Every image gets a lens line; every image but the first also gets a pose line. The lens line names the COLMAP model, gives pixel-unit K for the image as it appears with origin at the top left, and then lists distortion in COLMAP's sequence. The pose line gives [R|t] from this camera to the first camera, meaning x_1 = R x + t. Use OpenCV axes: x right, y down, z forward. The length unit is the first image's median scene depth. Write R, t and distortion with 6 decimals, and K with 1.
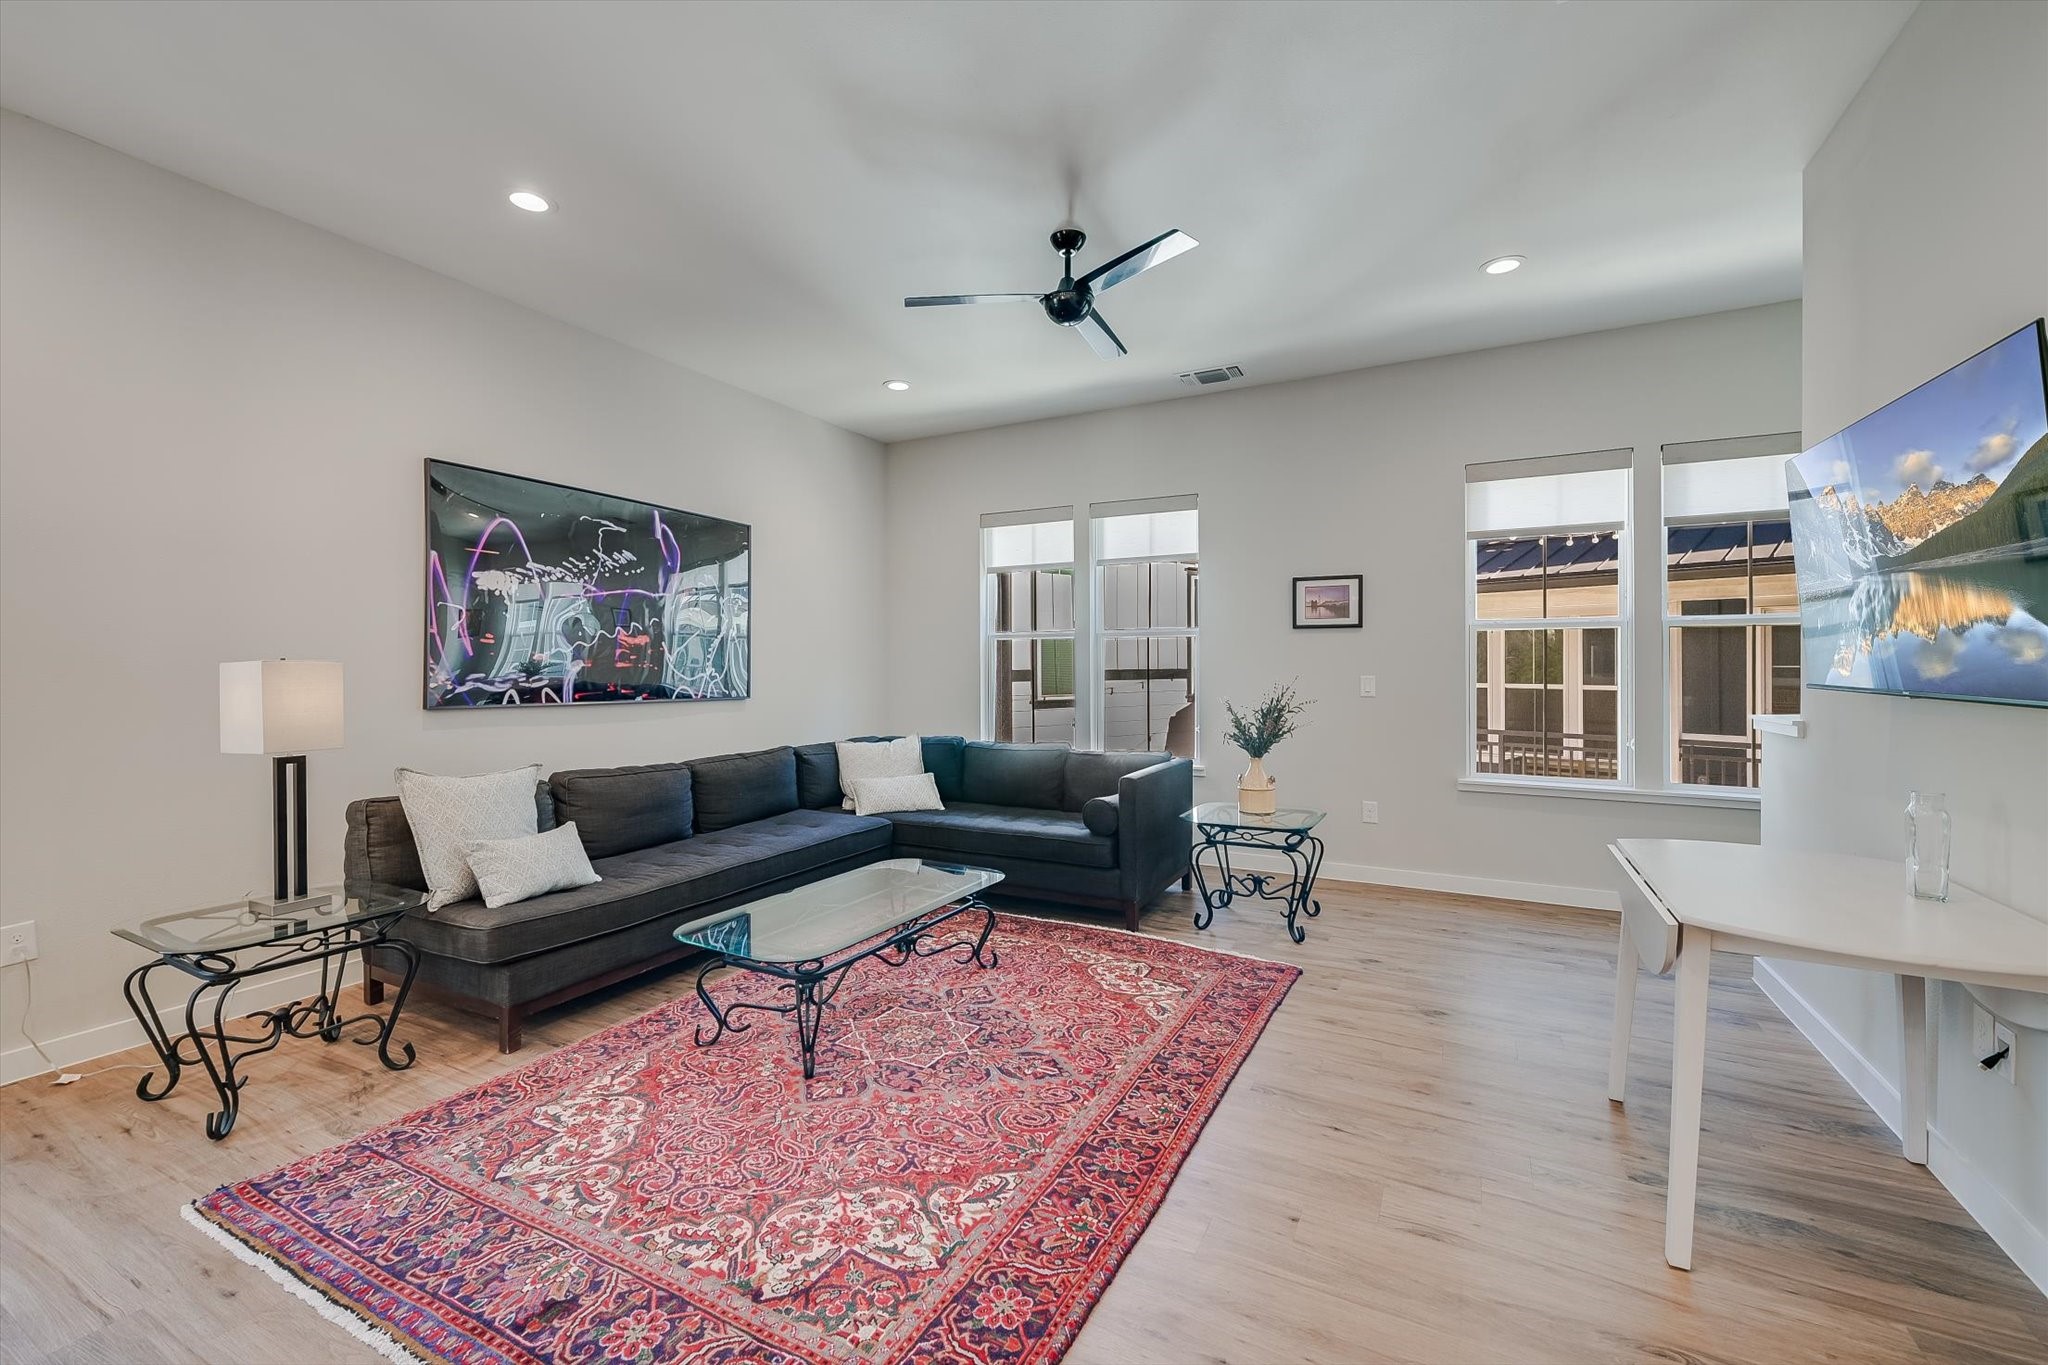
lens RADIAL K [[816.2, 0, 1041.0], [0, 816.2, 671.0], [0, 0, 1]] dist [0.006988, 0.000426]
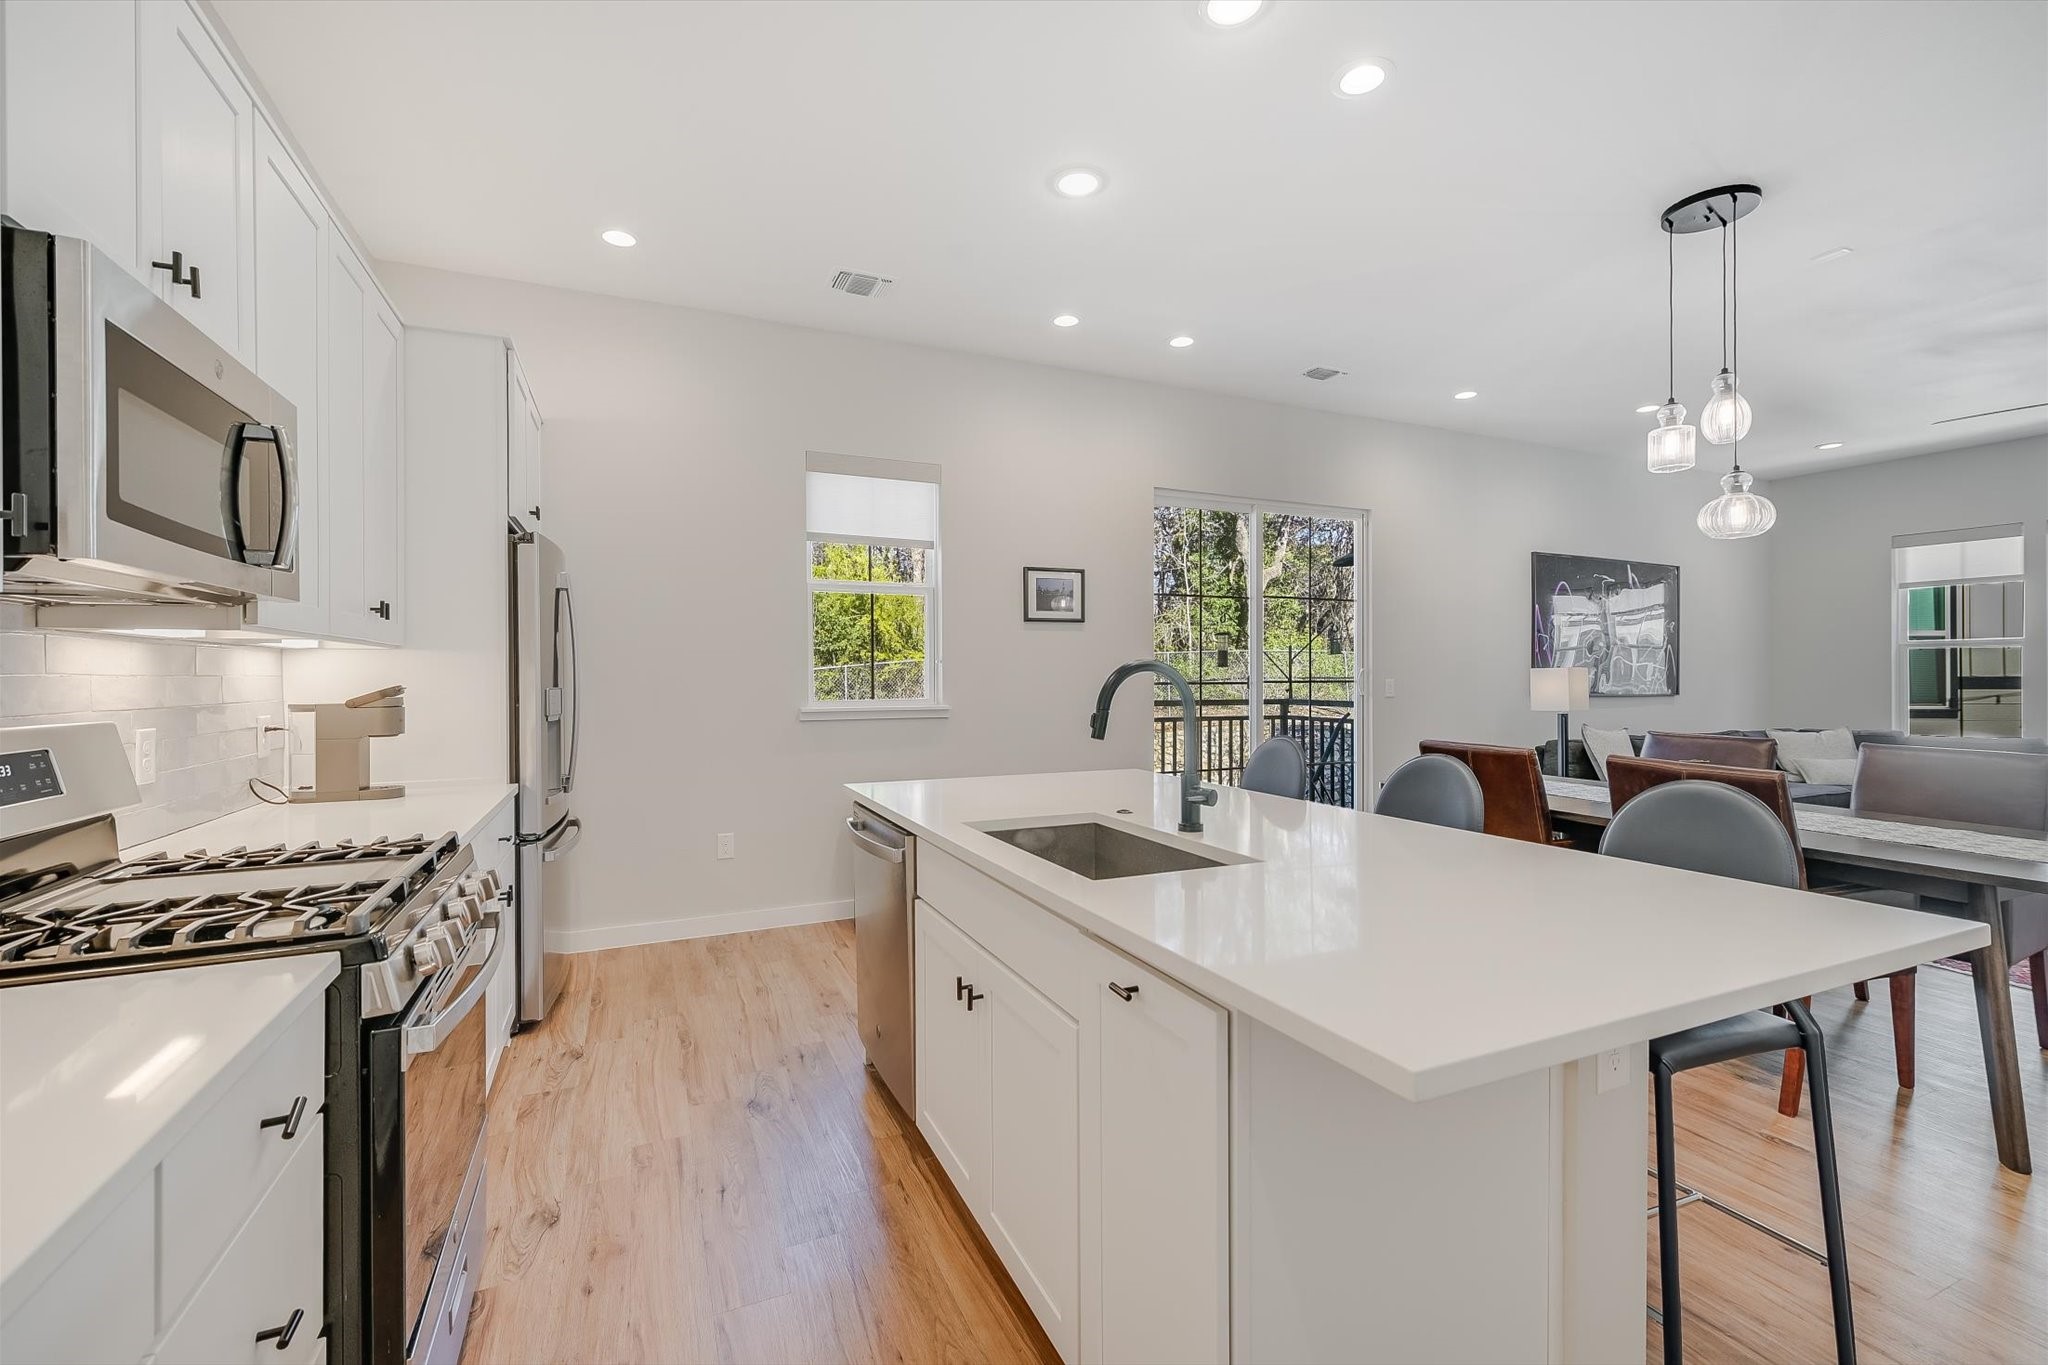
lens RADIAL K [[874.3, 0, 1046.7], [0, 874.3, 676.3], [0, 0, 1]] dist [-0.002325, -0.000838]
pose [[0.783189, 0.005429, -0.621760, -0.366064], [-0.005393, 0.999984, 0.001939, 0.006236], [0.621761, 0.001835, 0.783205, -1.009212]]
